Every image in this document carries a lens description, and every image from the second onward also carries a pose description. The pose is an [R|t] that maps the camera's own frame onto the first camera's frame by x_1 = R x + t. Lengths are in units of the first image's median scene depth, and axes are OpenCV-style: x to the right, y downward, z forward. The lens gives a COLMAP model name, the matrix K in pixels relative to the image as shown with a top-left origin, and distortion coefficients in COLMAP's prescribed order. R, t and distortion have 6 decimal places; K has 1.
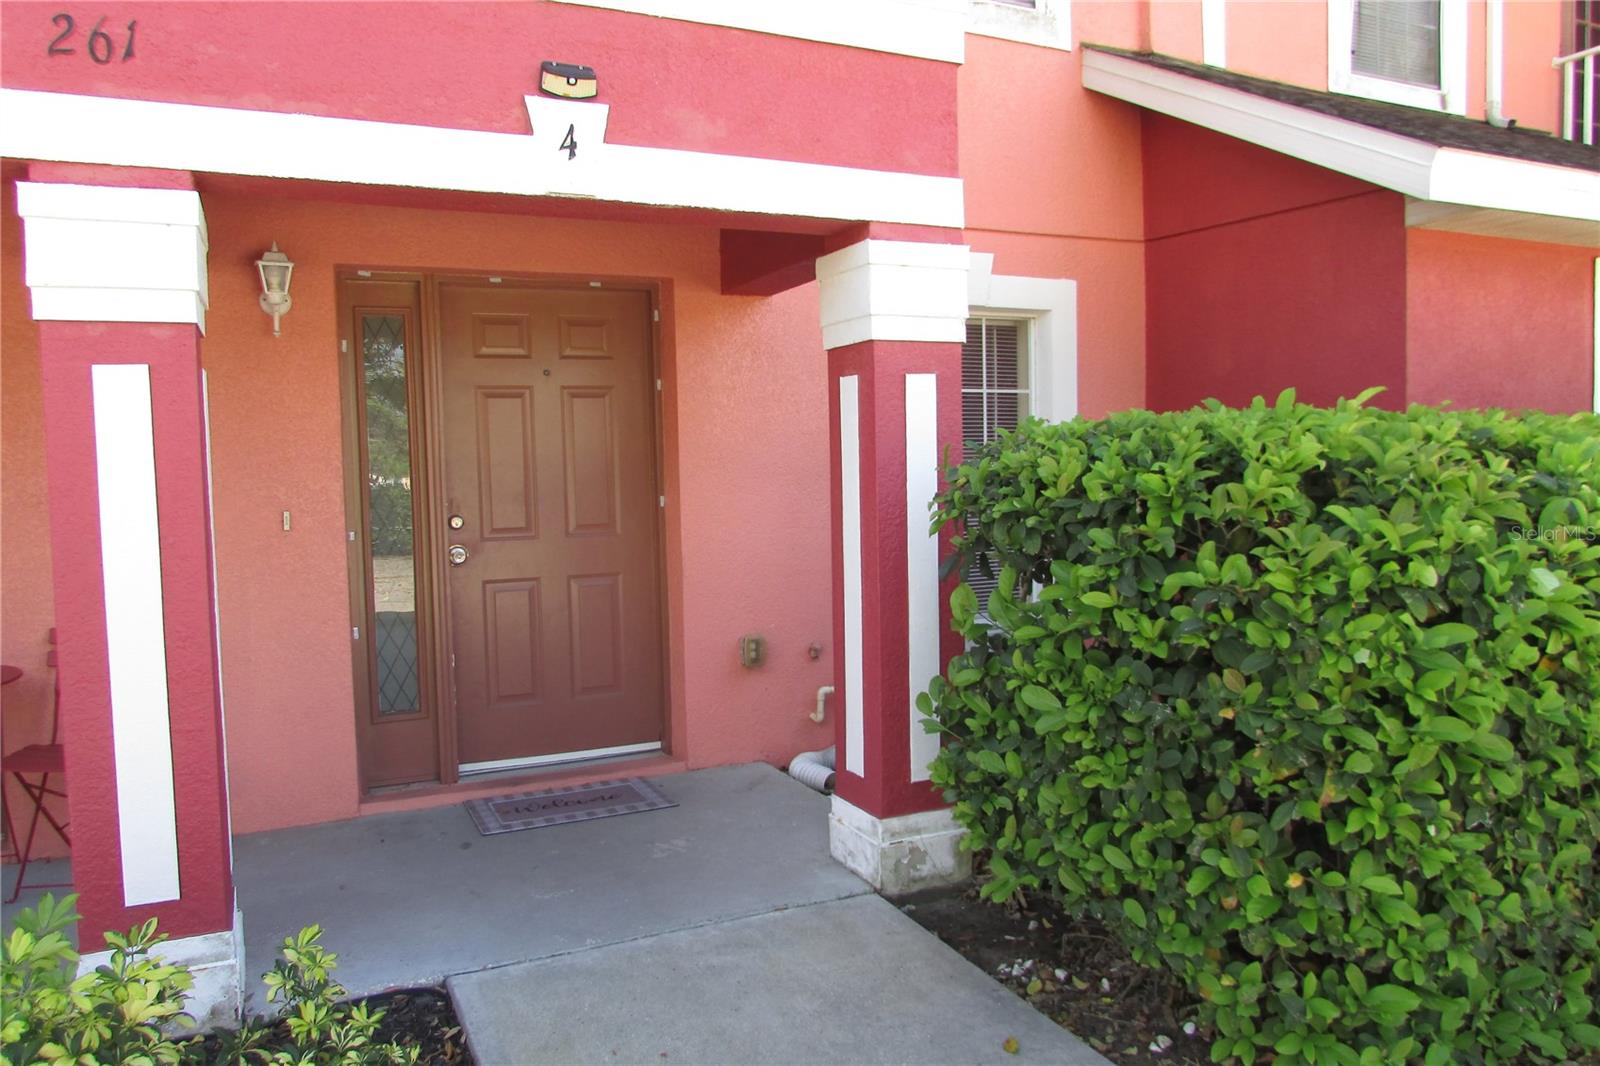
lens RADIAL K [[1148.2, 0, 800.0], [0, 1148.2, 533.0], [0, 0, 1]] dist [-0.061888, 0.040093]
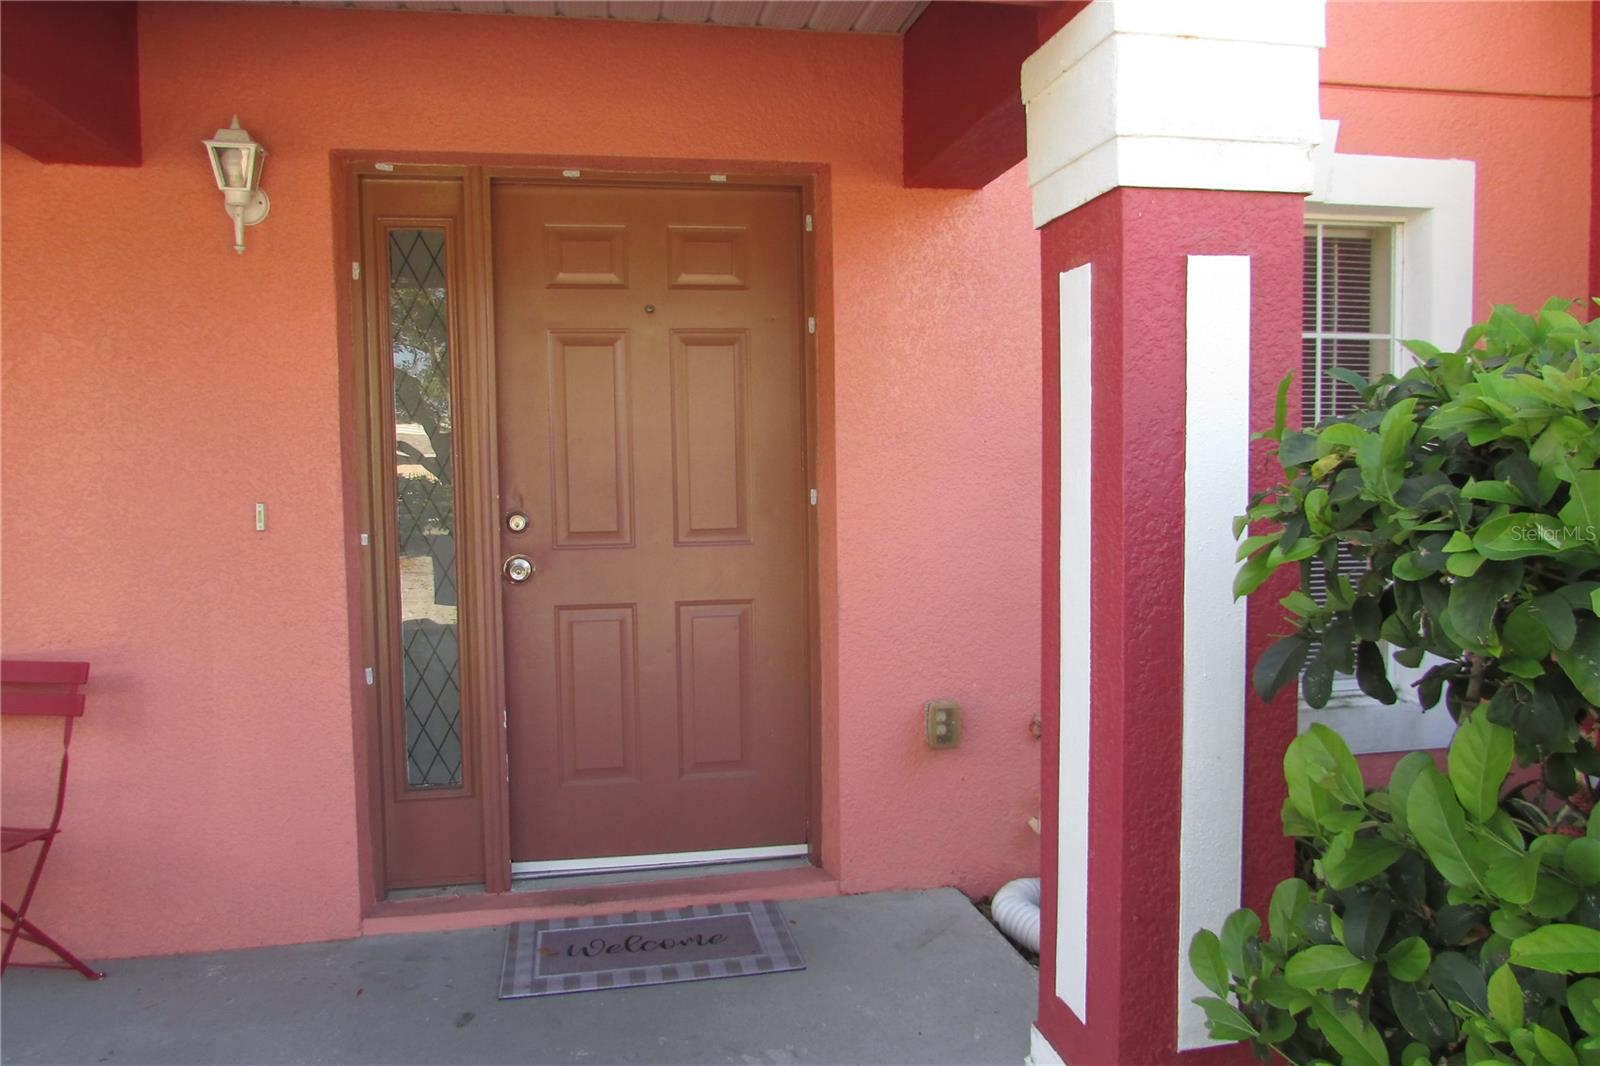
lens RADIAL K [[1148.2, 0, 800.0], [0, 1148.2, 533.0], [0, 0, 1]] dist [-0.061888, 0.040093]
pose [[0.970755, 0.023895, -0.238878, 0.037932], [-0.022369, 0.999708, 0.009097, -0.013394], [0.239026, -0.003487, 0.971007, 0.364576]]
